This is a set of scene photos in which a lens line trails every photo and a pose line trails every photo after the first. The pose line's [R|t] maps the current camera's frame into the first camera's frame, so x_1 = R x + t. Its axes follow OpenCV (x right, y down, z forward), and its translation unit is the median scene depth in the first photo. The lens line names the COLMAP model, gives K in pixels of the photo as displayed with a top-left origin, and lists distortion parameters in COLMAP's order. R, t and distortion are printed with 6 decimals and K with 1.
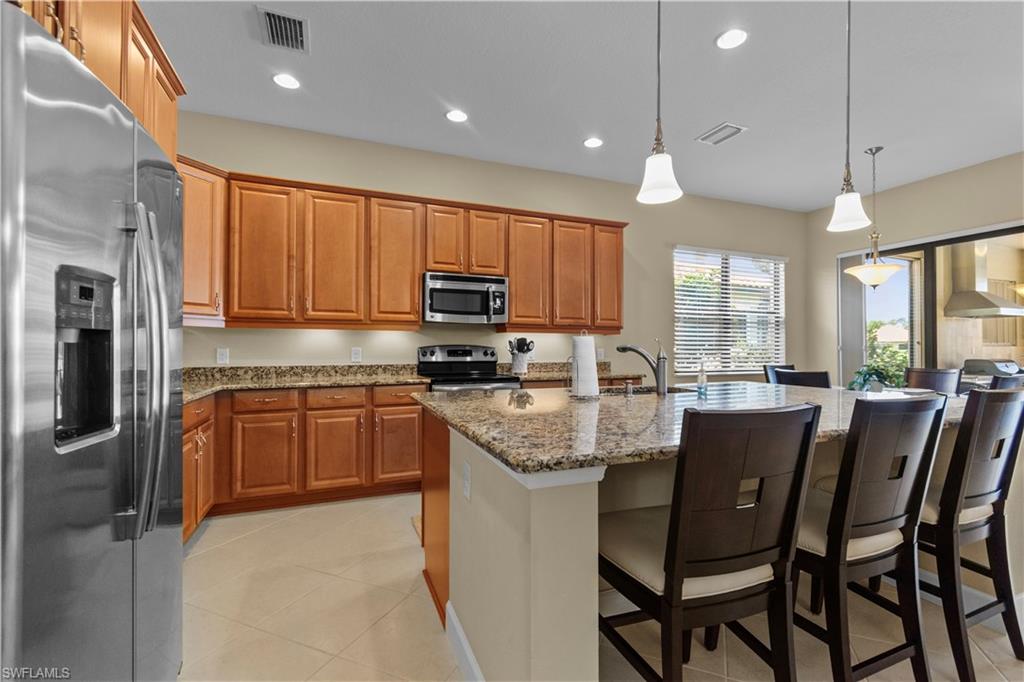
lens RADIAL K [[456.6, 0, 528.2], [0, 456.6, 338.5], [0, 0, 1]] dist [0.005295, -0.003011]
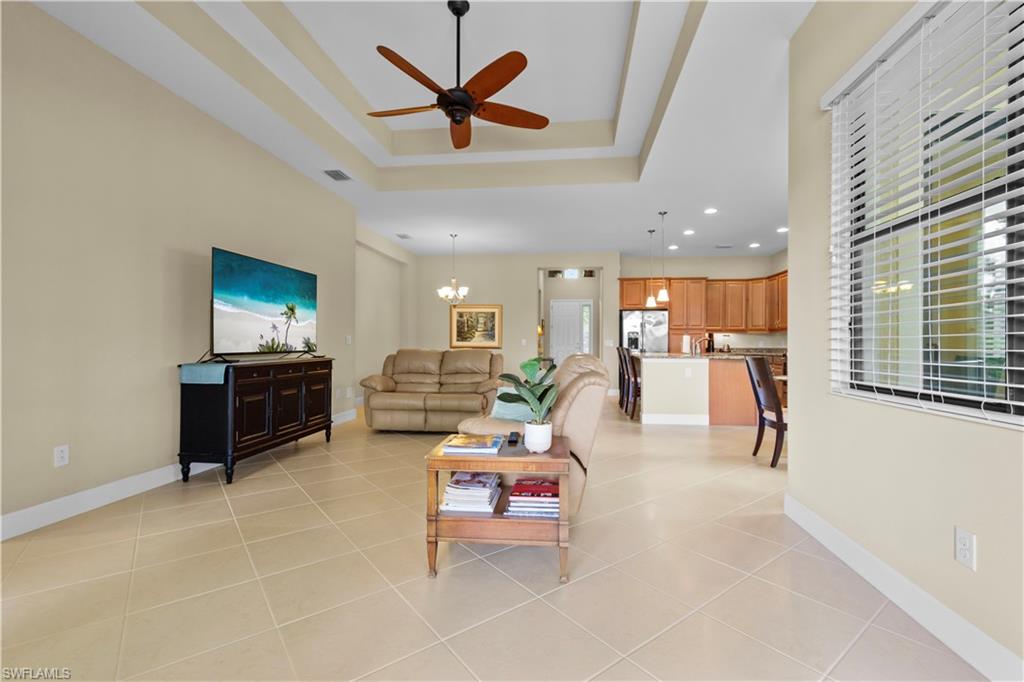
lens RADIAL K [[456.6, 0, 521.2], [0, 456.6, 343.4], [0, 0, 1]] dist [0.005295, -0.003011]
pose [[-0.486001, -0.004706, -0.873945, 2.157779], [0.013493, 0.999826, -0.012887, 0.046187], [0.873854, -0.018055, -0.485853, 0.912411]]
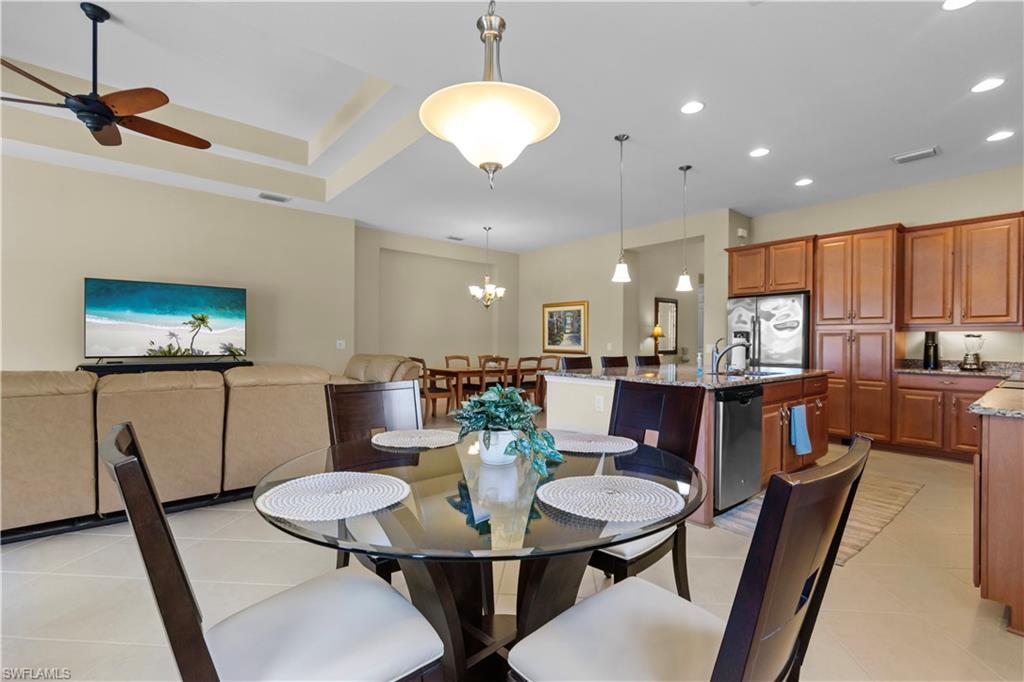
lens RADIAL K [[456.6, 0, 519.8], [0, 456.6, 343.5], [0, 0, 1]] dist [0.005295, -0.003011]
pose [[-0.948514, -0.008807, -0.316614, 0.931386], [-0.002813, 0.999808, -0.019381, 0.033410], [0.316723, -0.017493, -0.948357, 1.464324]]
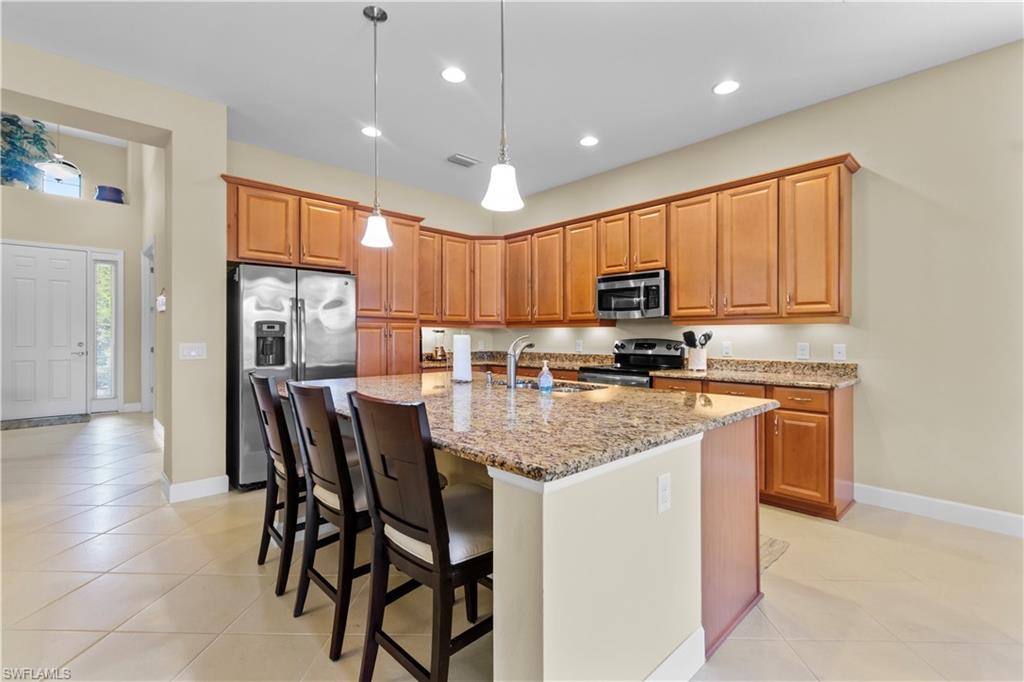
lens RADIAL K [[456.6, 0, 524.2], [0, 456.6, 336.6], [0, 0, 1]] dist [0.005295, -0.003011]
pose [[0.367301, -0.000842, -0.930102, 0.812516], [0.019310, 0.999791, 0.006720, -0.003035], [0.929902, -0.020428, 0.367240, 0.393001]]
